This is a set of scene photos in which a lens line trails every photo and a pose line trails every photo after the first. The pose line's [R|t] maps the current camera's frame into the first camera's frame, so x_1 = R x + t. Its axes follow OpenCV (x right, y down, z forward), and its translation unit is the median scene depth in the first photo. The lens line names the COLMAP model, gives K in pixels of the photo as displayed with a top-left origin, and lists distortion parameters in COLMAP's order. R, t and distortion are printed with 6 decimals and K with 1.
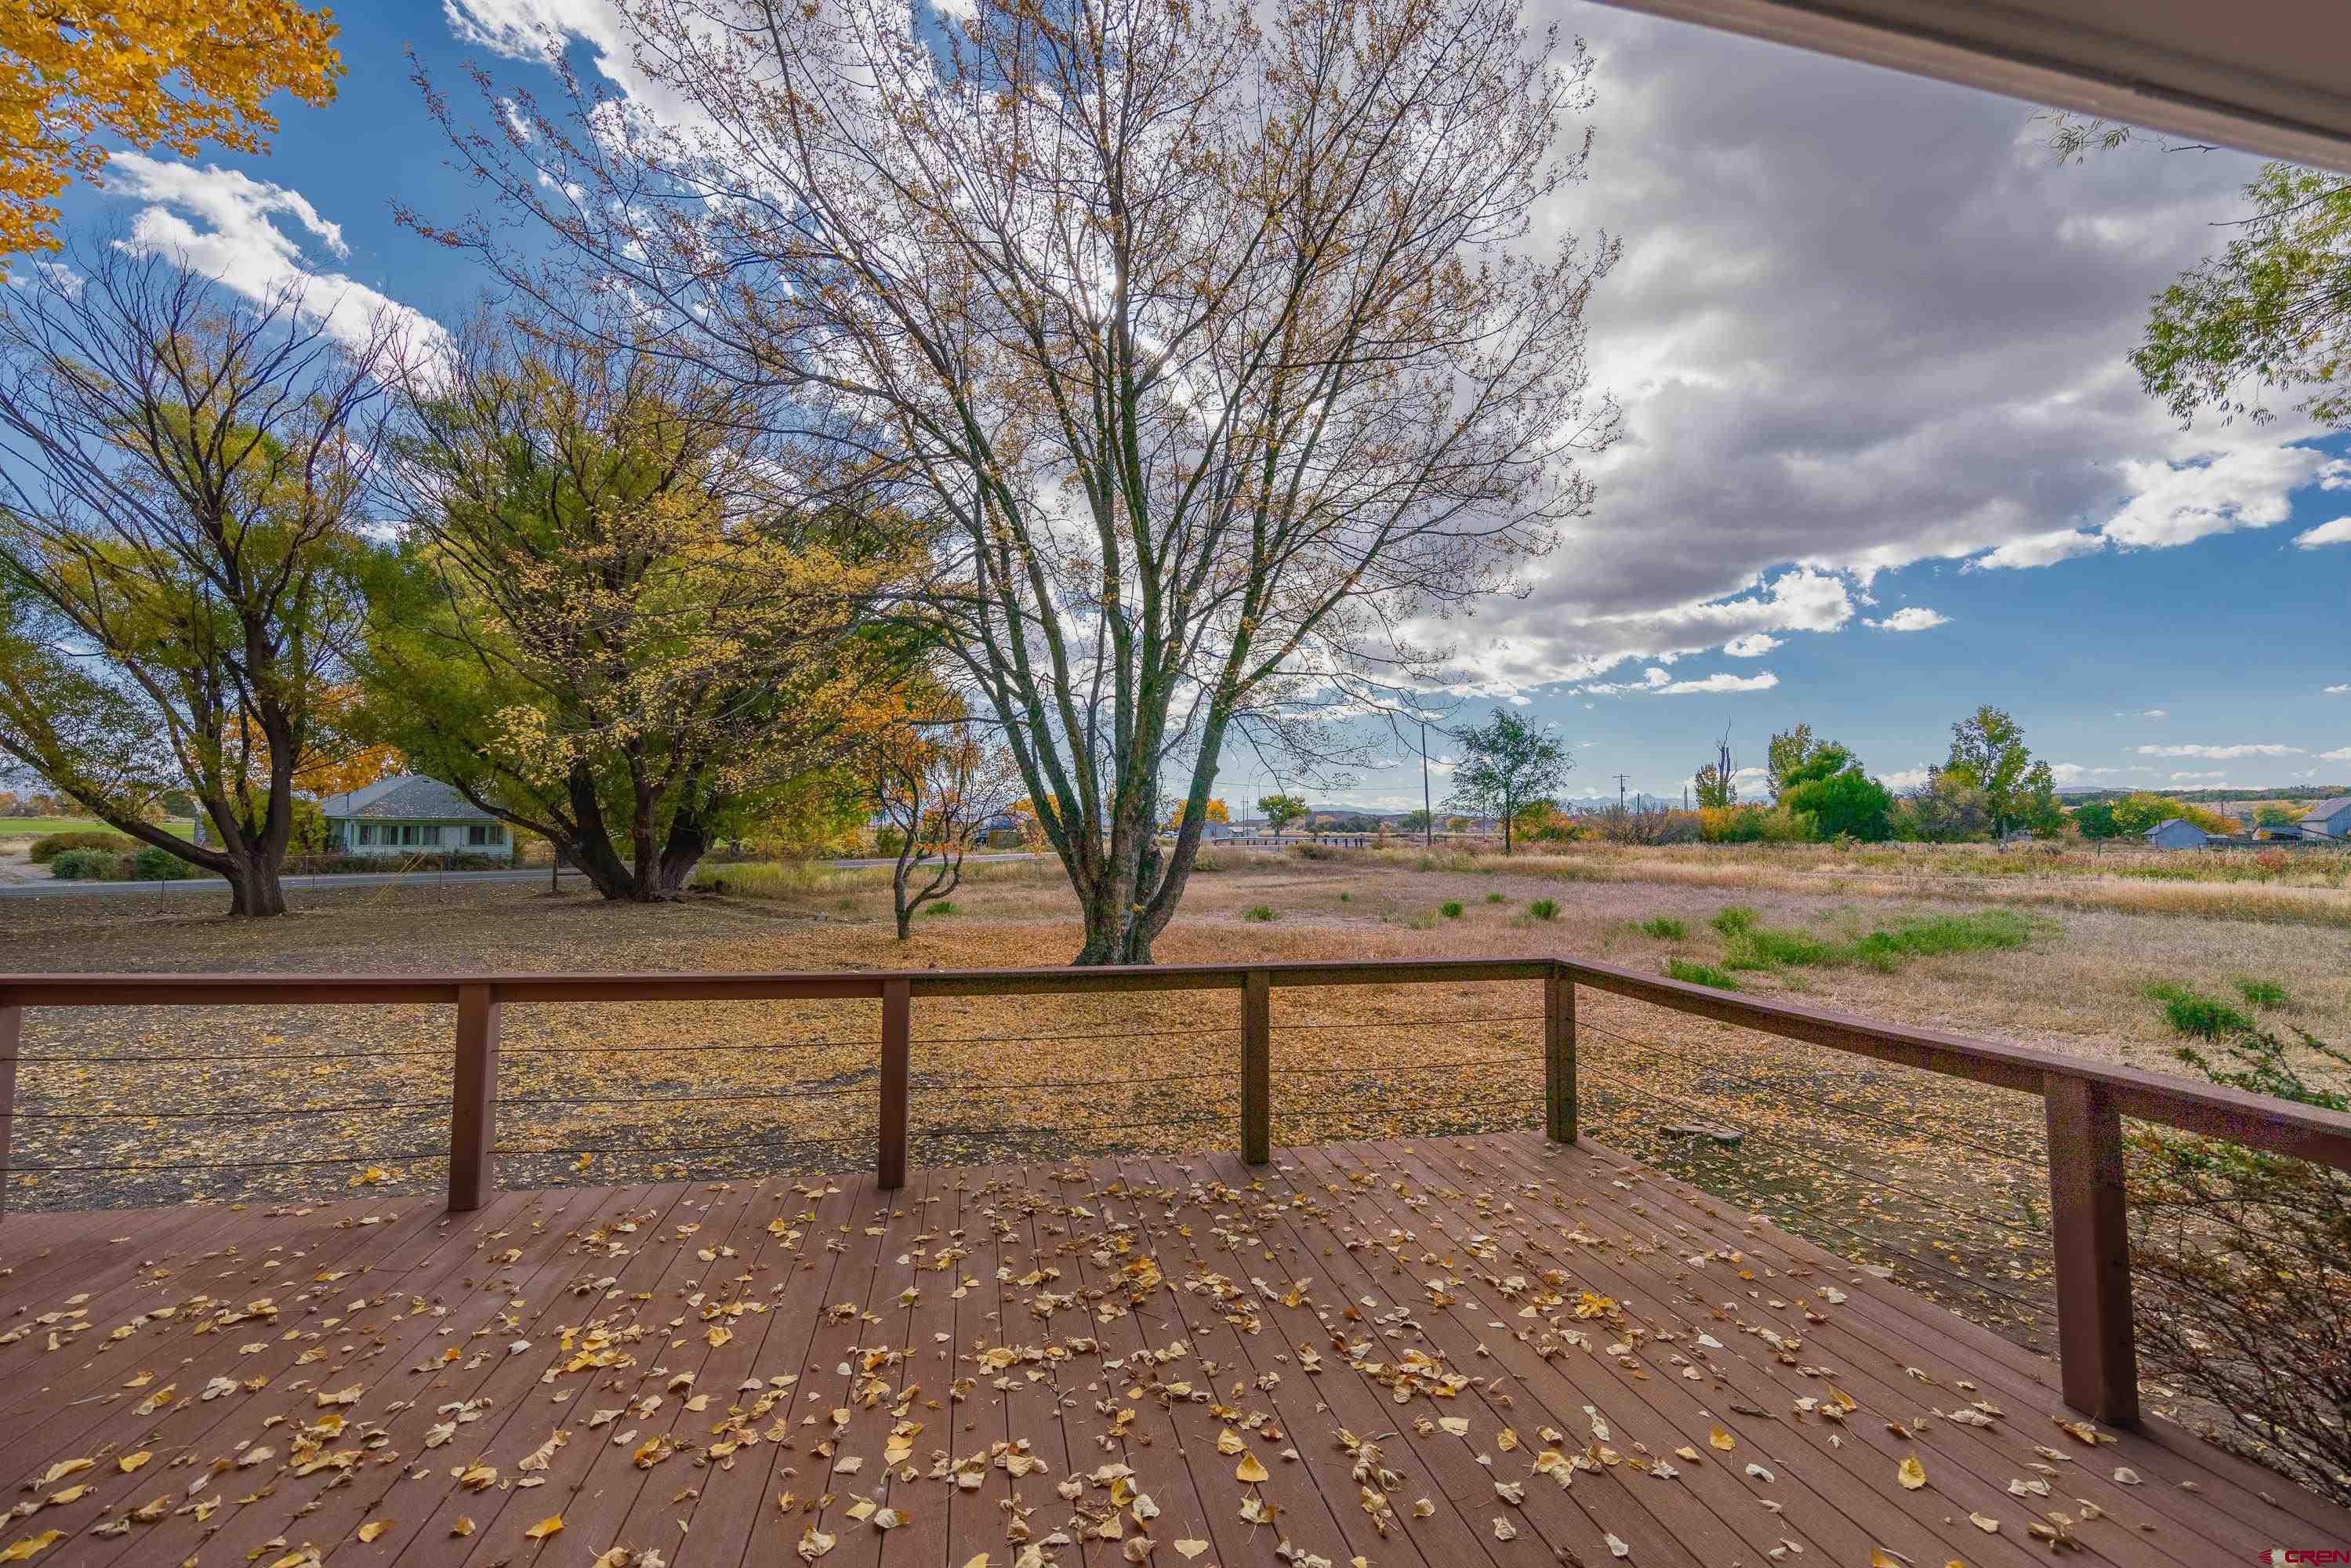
lens RADIAL K [[936.4, 0, 1156.6], [0, 936.4, 779.3], [0, 0, 1]] dist [-0.003764, -0.000407]
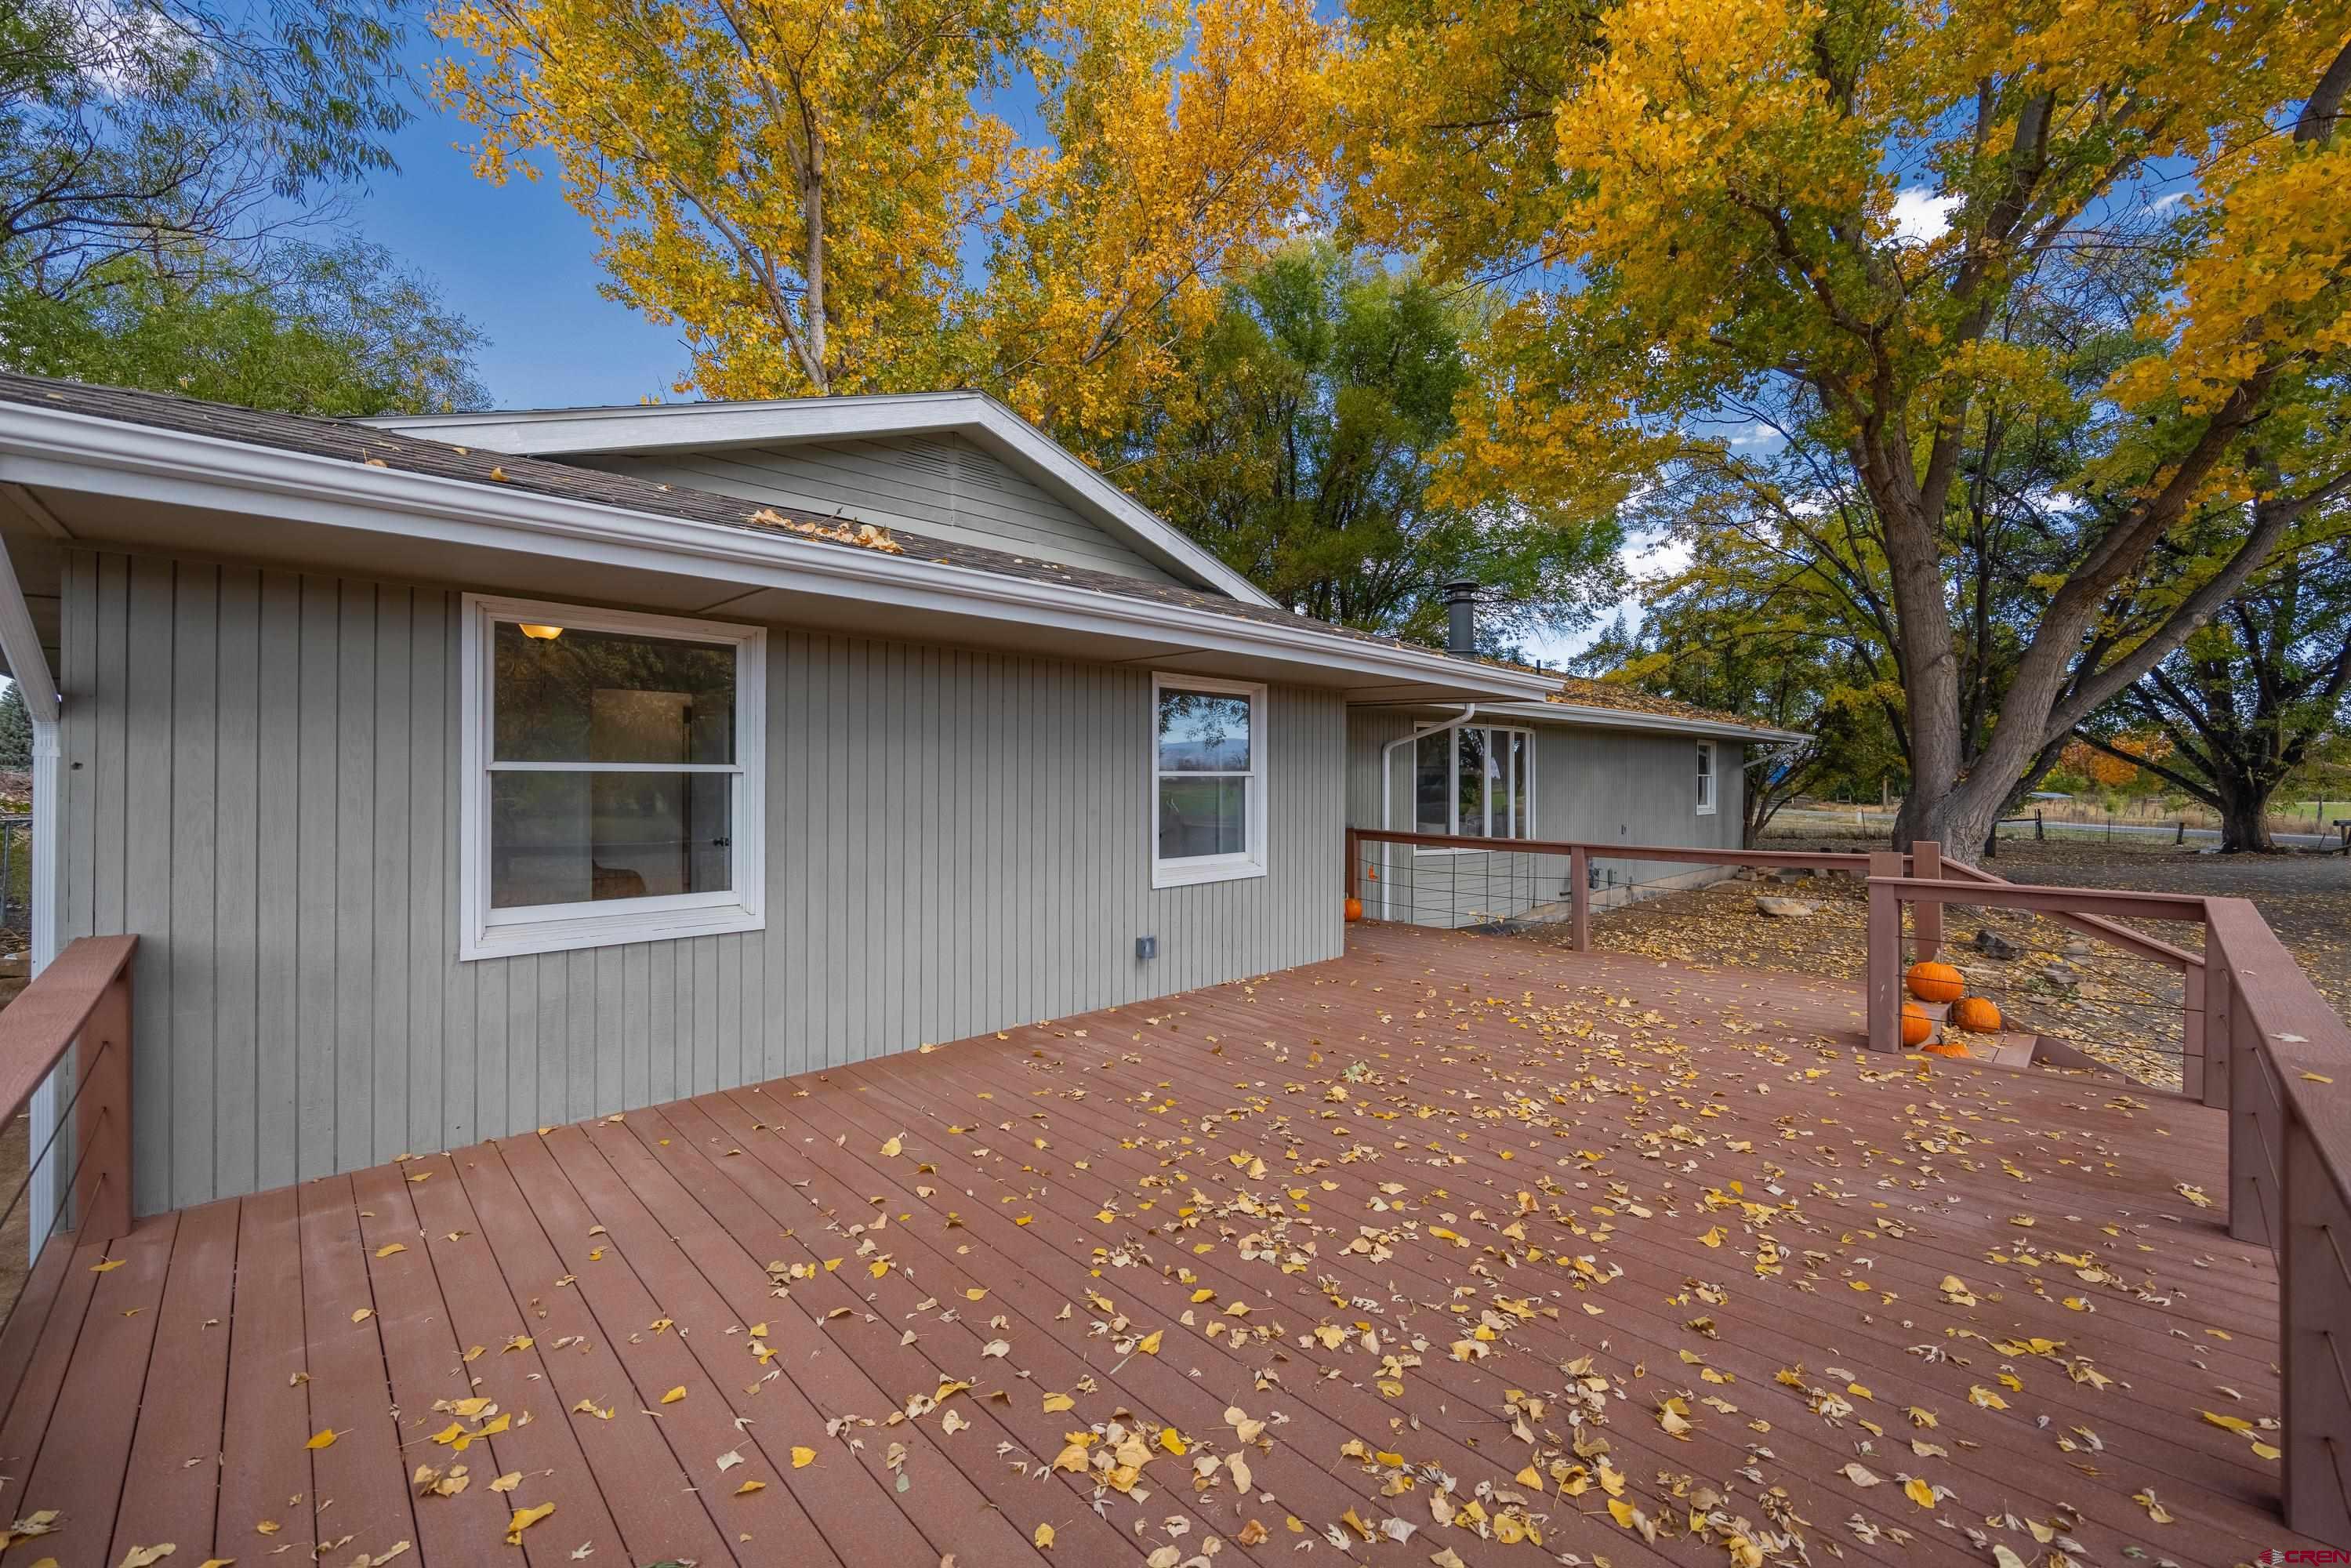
lens RADIAL K [[939.7, 0, 1178.2], [0, 939.7, 781.5], [0, 0, 1]] dist [-0.000288, 0.000004]
pose [[-0.839628, -0.009423, -0.543081, 0.020139], [0.023389, 0.998295, -0.053482, 0.004076], [0.542659, -0.057607, -0.837976, 0.052054]]
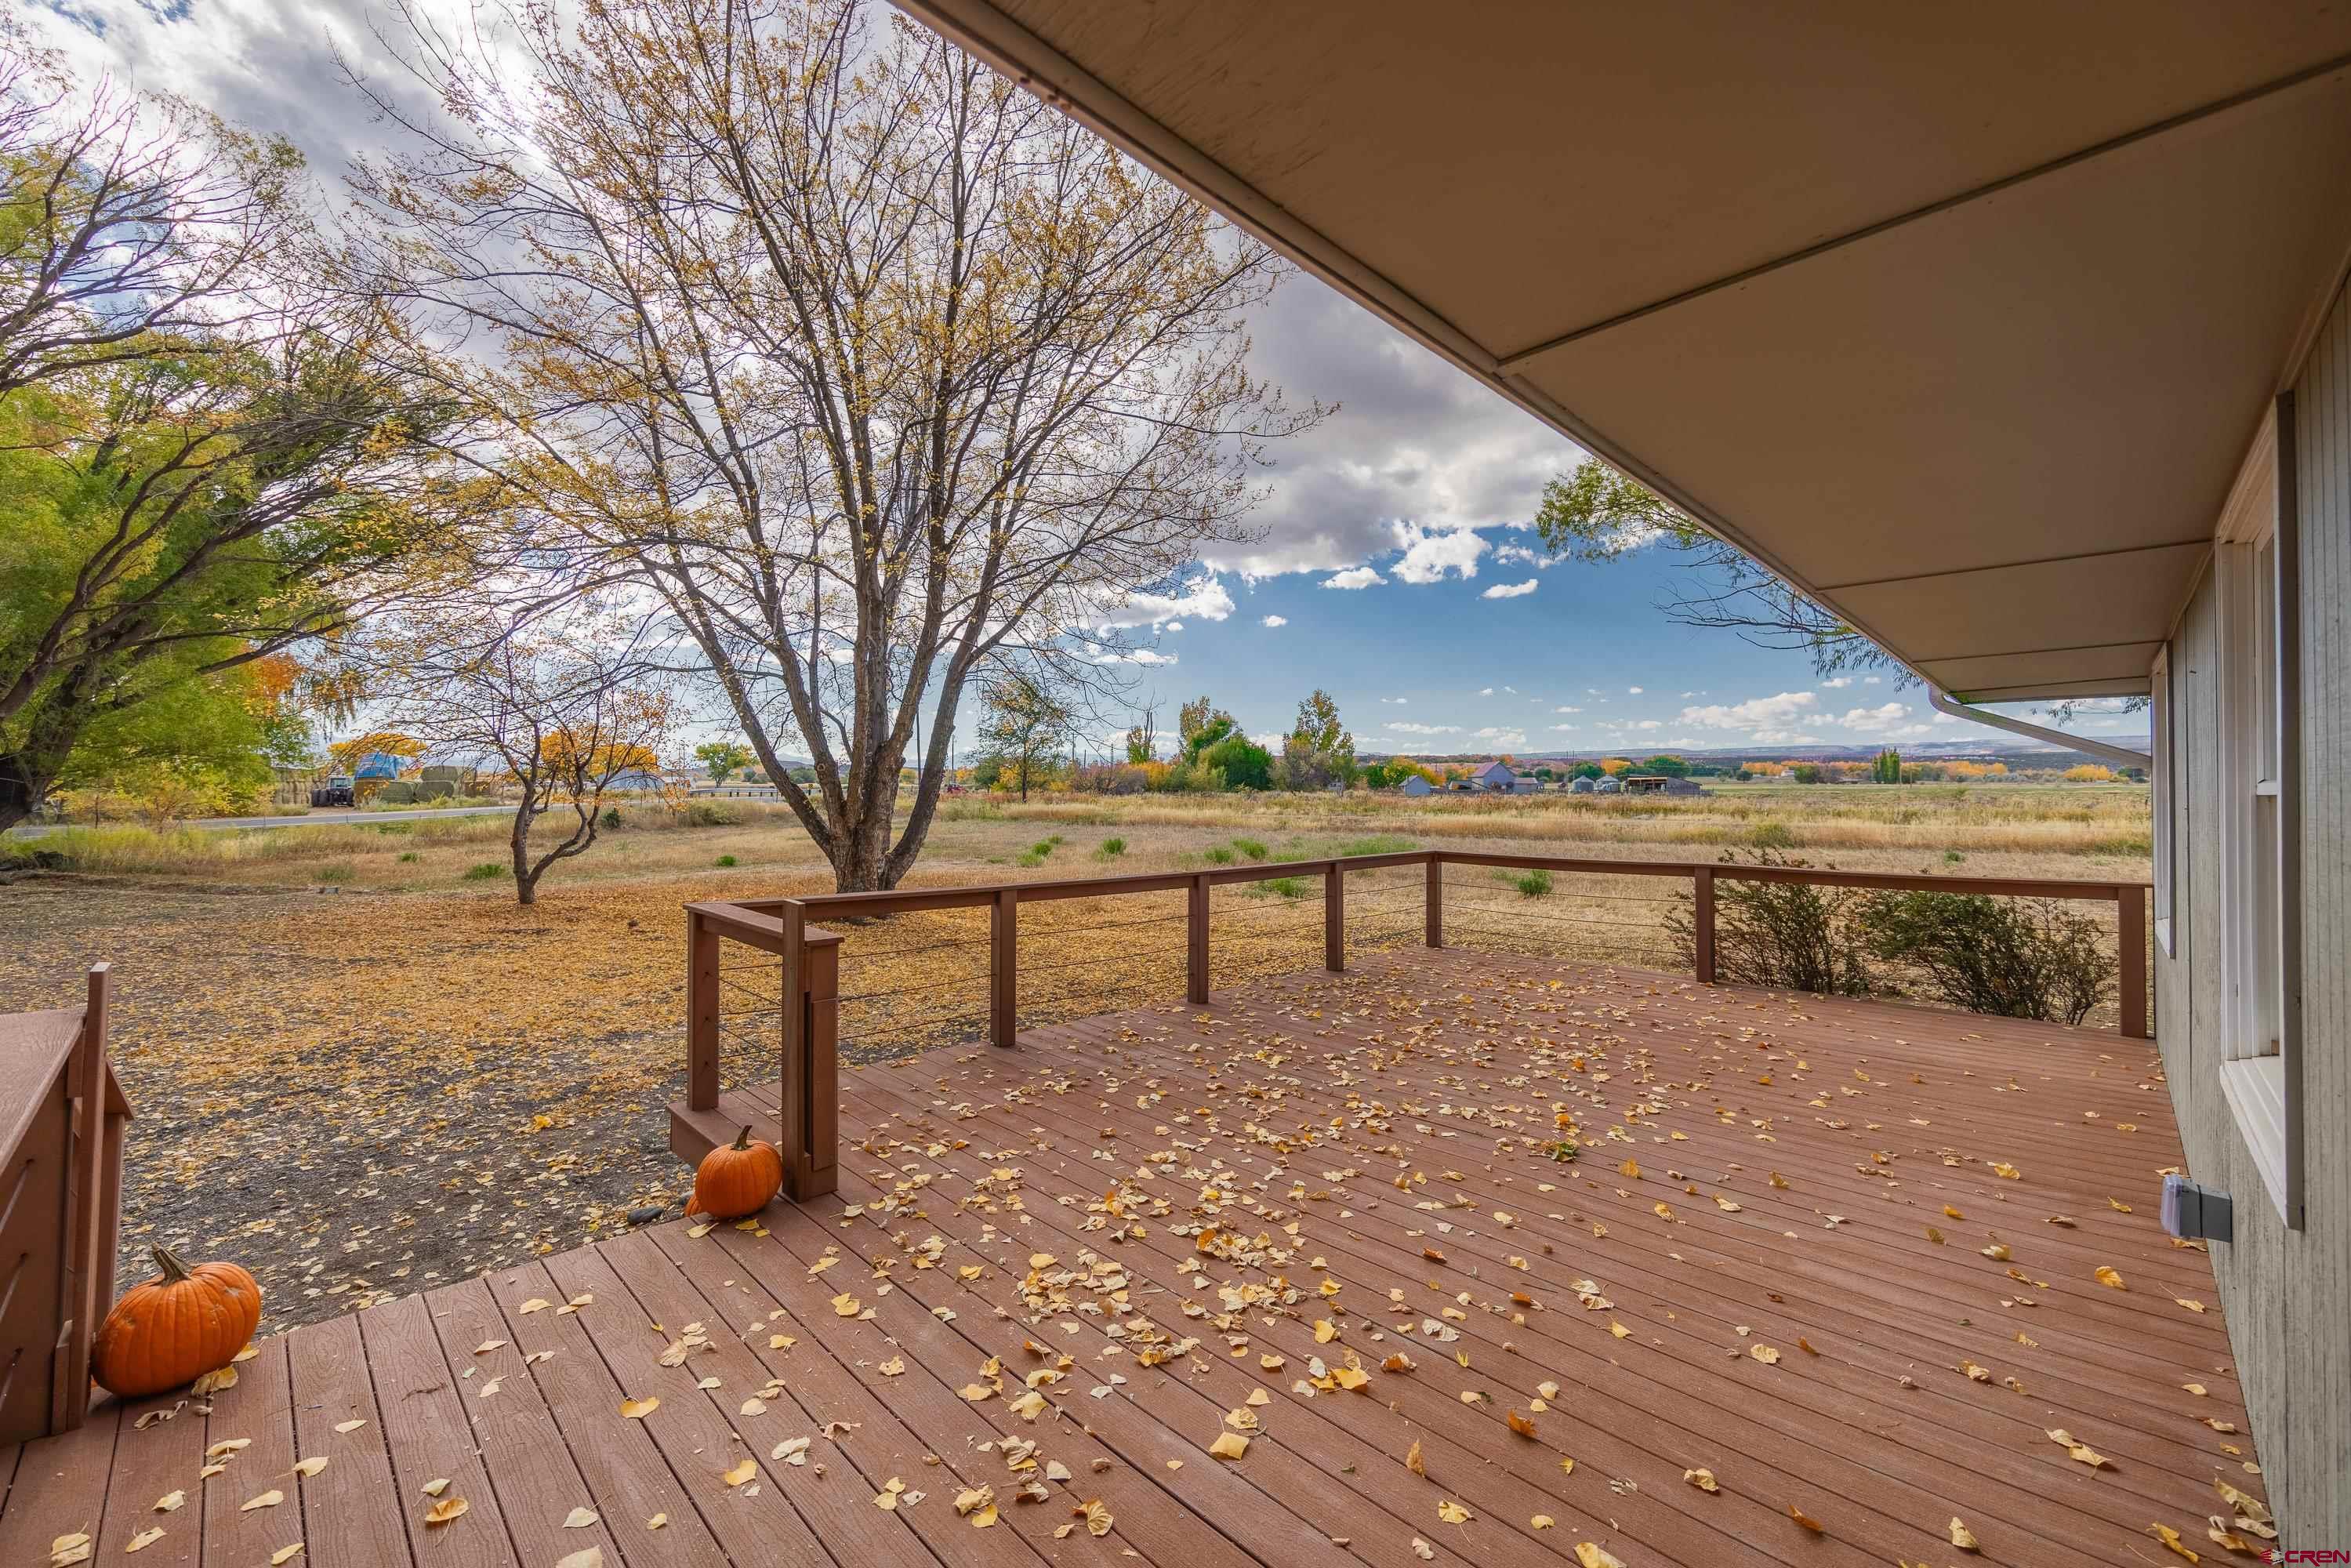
lens RADIAL K [[939.7, 0, 1178.2], [0, 939.7, 781.5], [0, 0, 1]] dist [-0.000288, 0.000004]
pose [[0.827309, 0.002234, 0.561743, -0.057451], [-0.032758, 0.998482, 0.044273, -0.000718], [-0.560792, -0.055029, 0.826126, -0.013636]]
